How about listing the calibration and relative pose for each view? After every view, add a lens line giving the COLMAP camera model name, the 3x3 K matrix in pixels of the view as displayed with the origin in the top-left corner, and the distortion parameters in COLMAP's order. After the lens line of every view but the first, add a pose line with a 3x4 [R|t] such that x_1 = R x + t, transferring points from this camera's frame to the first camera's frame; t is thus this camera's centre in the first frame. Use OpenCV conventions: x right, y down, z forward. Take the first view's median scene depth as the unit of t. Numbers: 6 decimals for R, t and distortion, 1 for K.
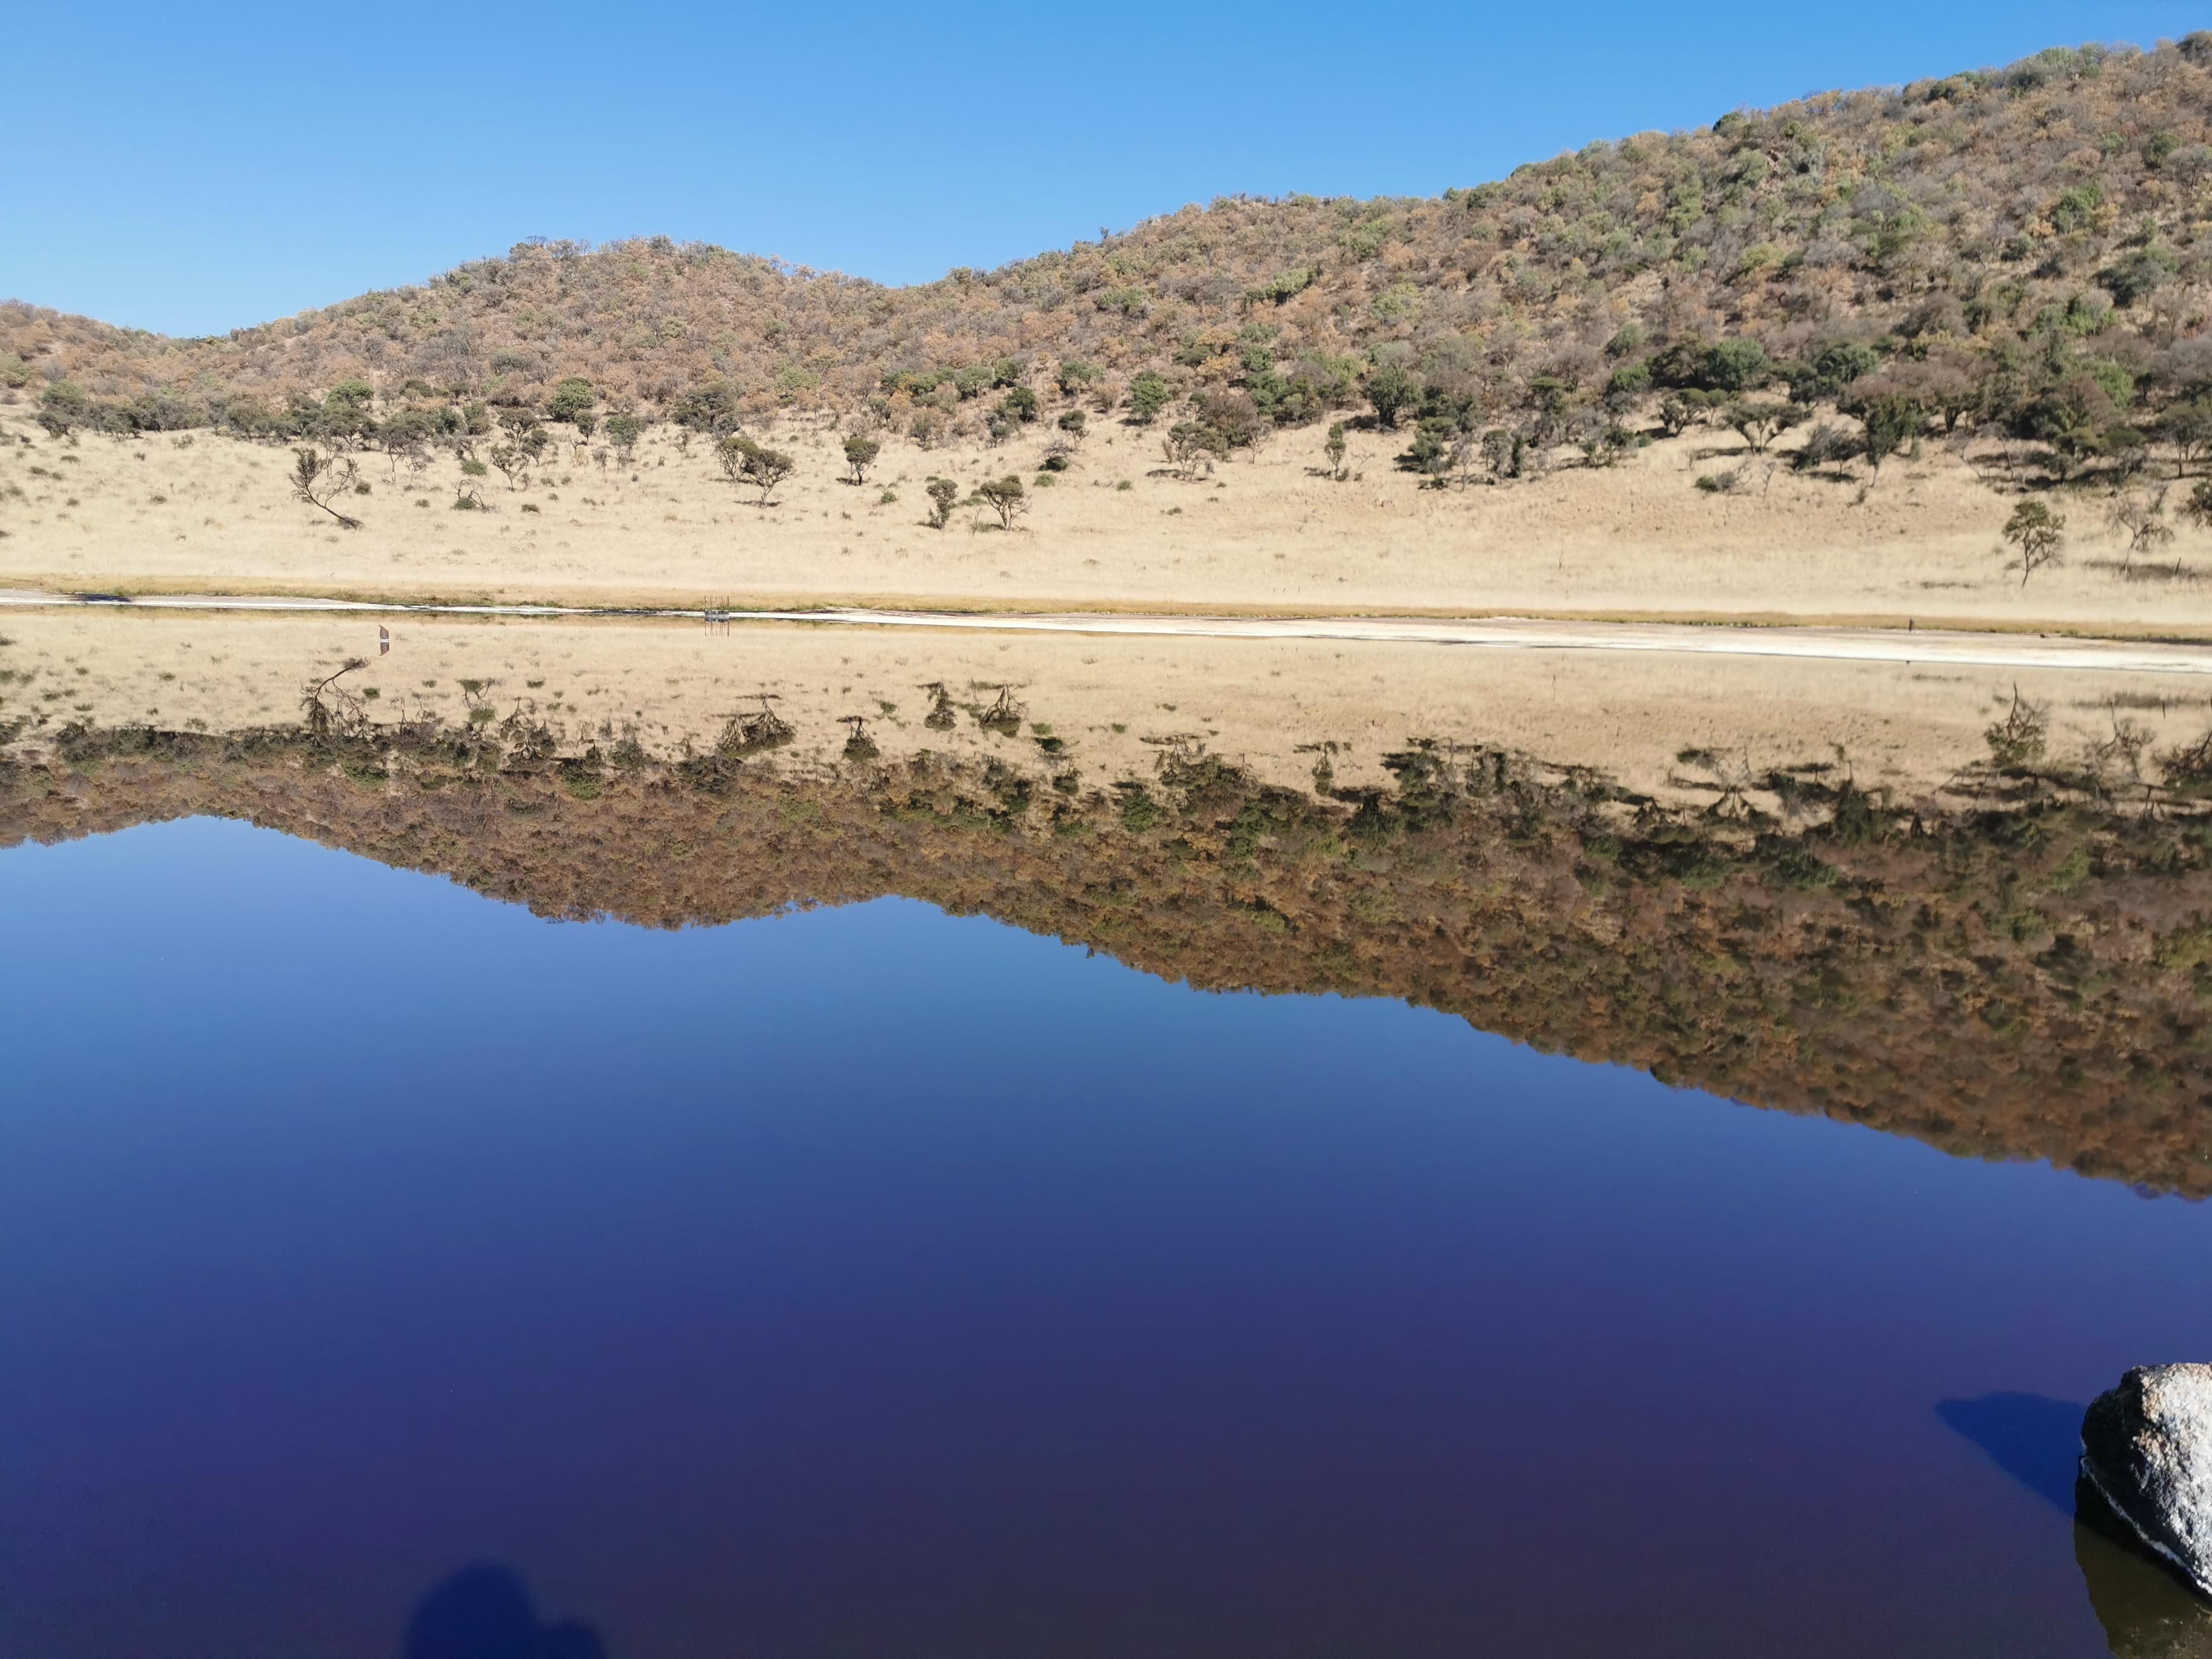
lens RADIAL K [[1735.5, 0, 1100.4], [0, 1735.5, 823.2], [0, 0, 1]] dist [0.057986, -0.085687]
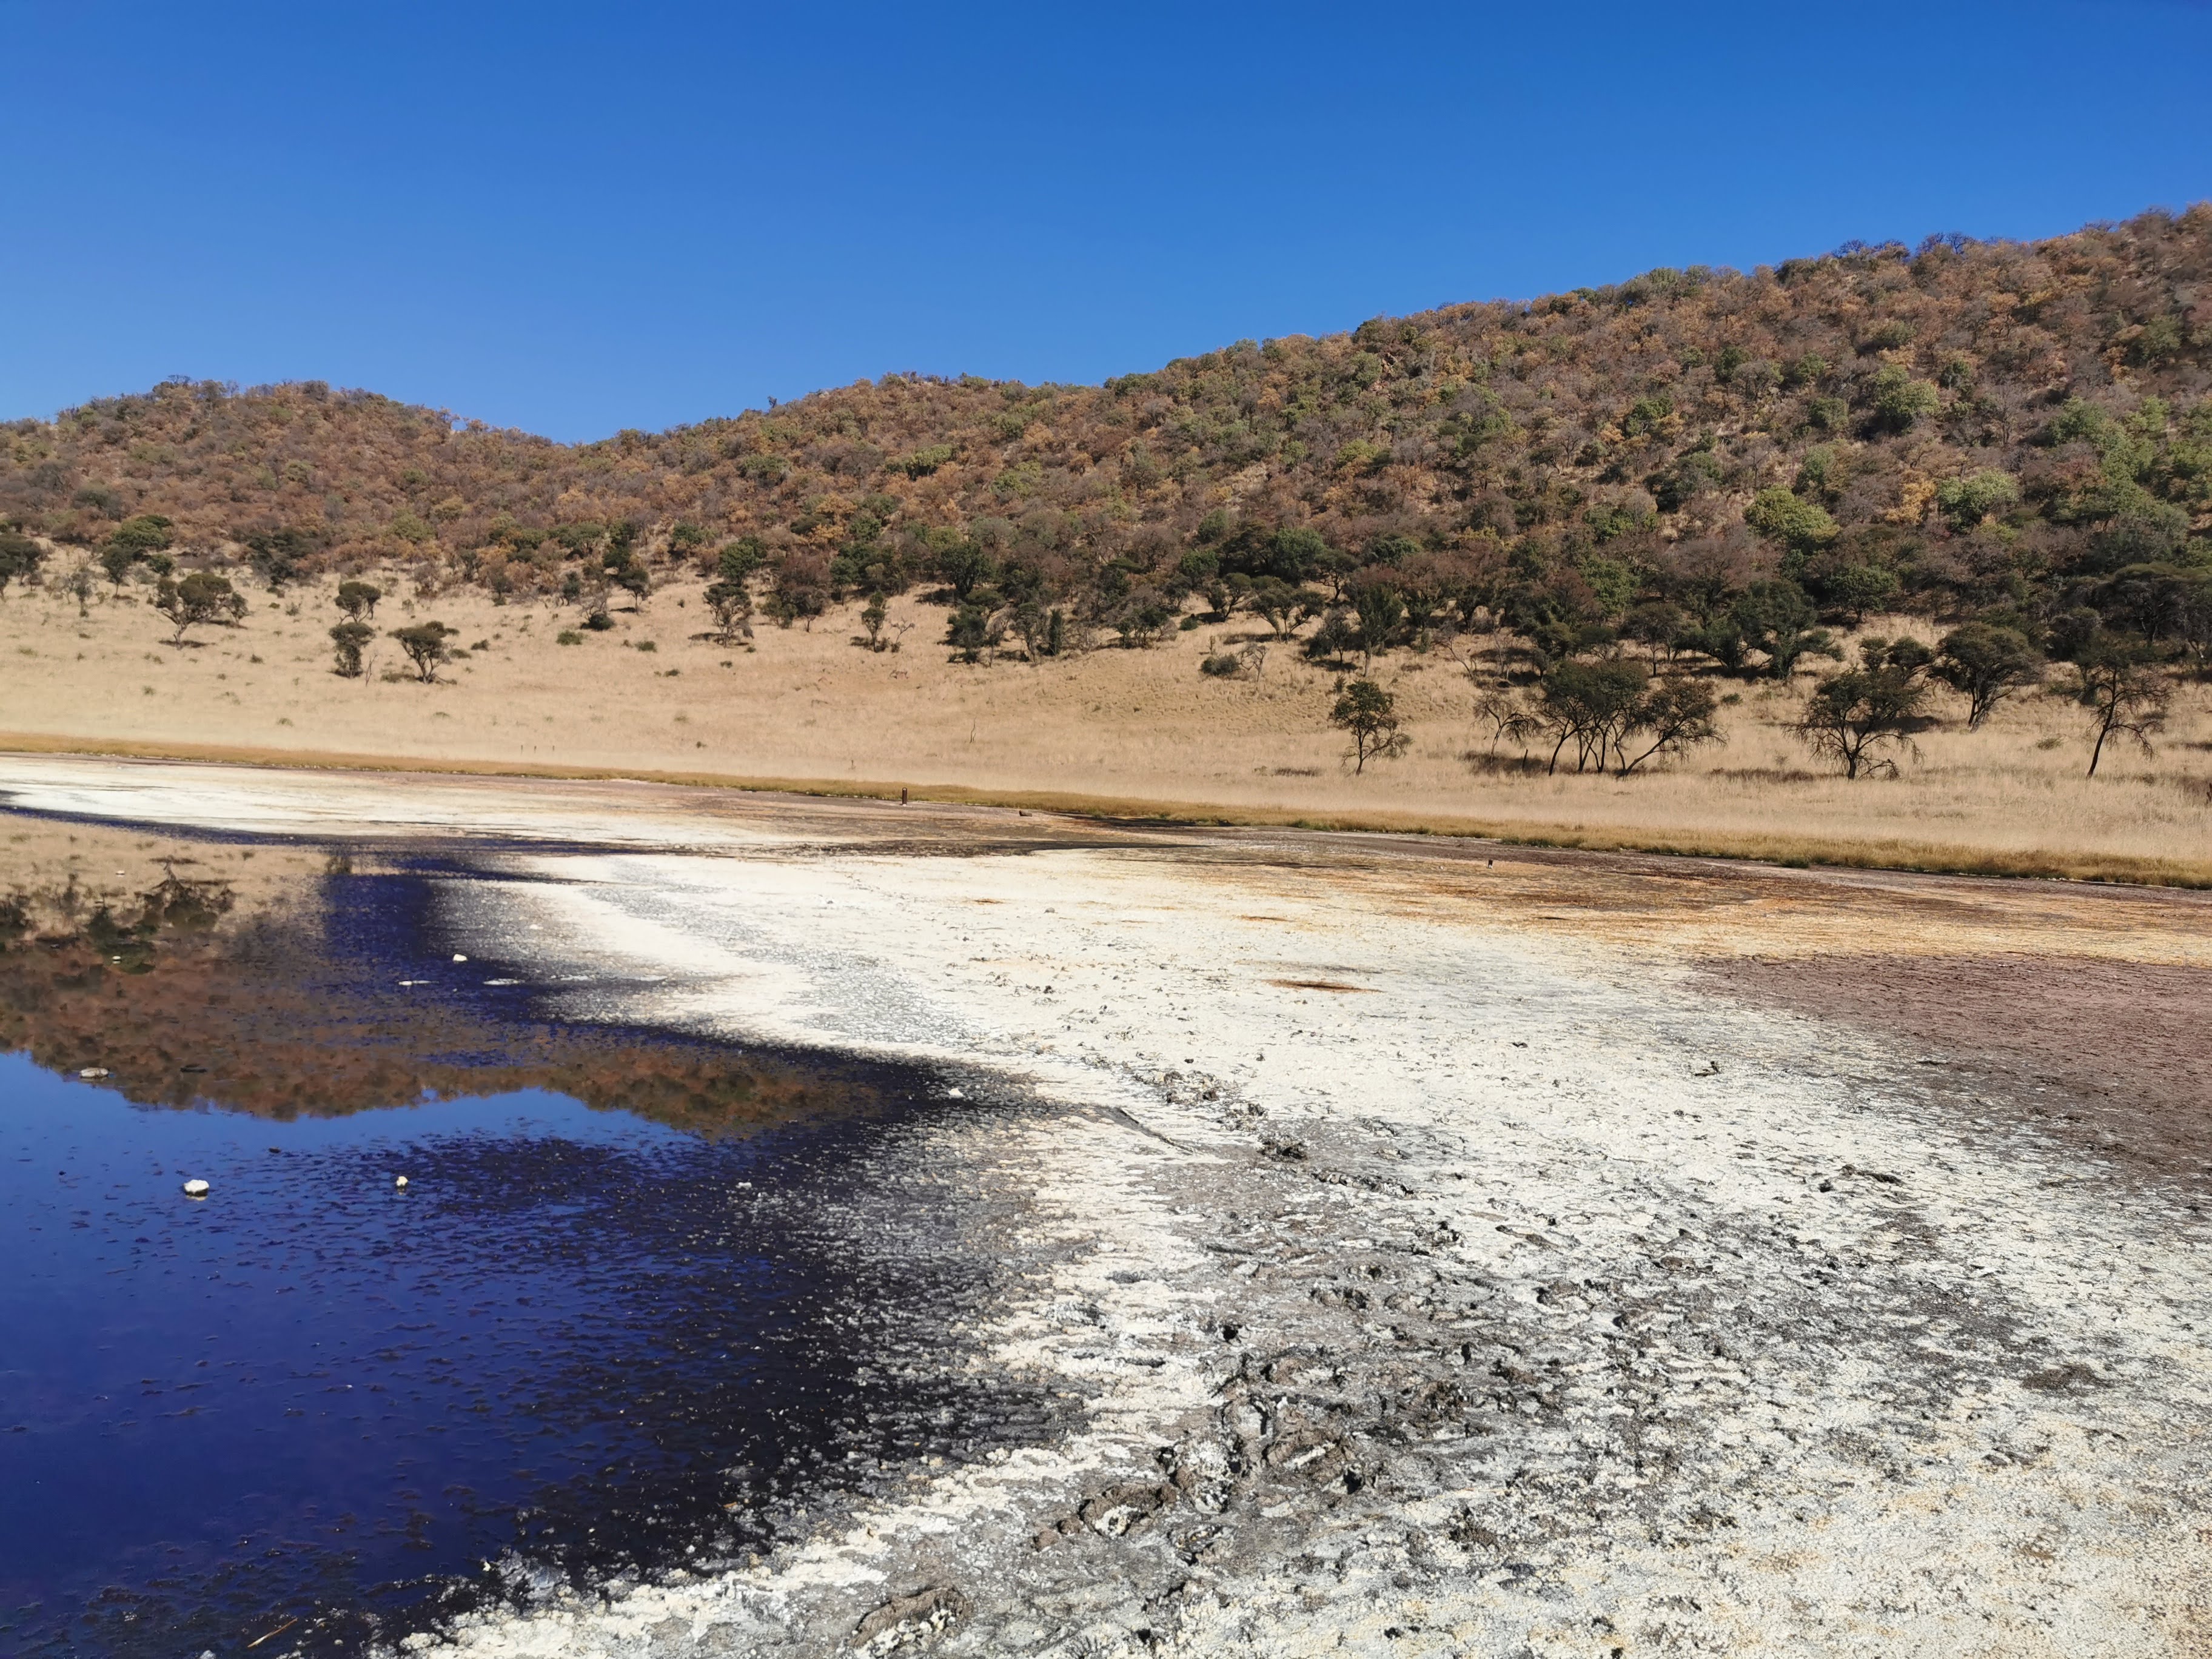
lens RADIAL K [[1735.5, 0, 1106.5], [0, 1735.5, 825.1], [0, 0, 1]] dist [0.057986, -0.085687]
pose [[0.994835, 0.033691, 0.095755, 0.128585], [-0.023285, 0.993901, -0.107789, -0.004595], [-0.098803, 0.105003, 0.989552, 0.055439]]
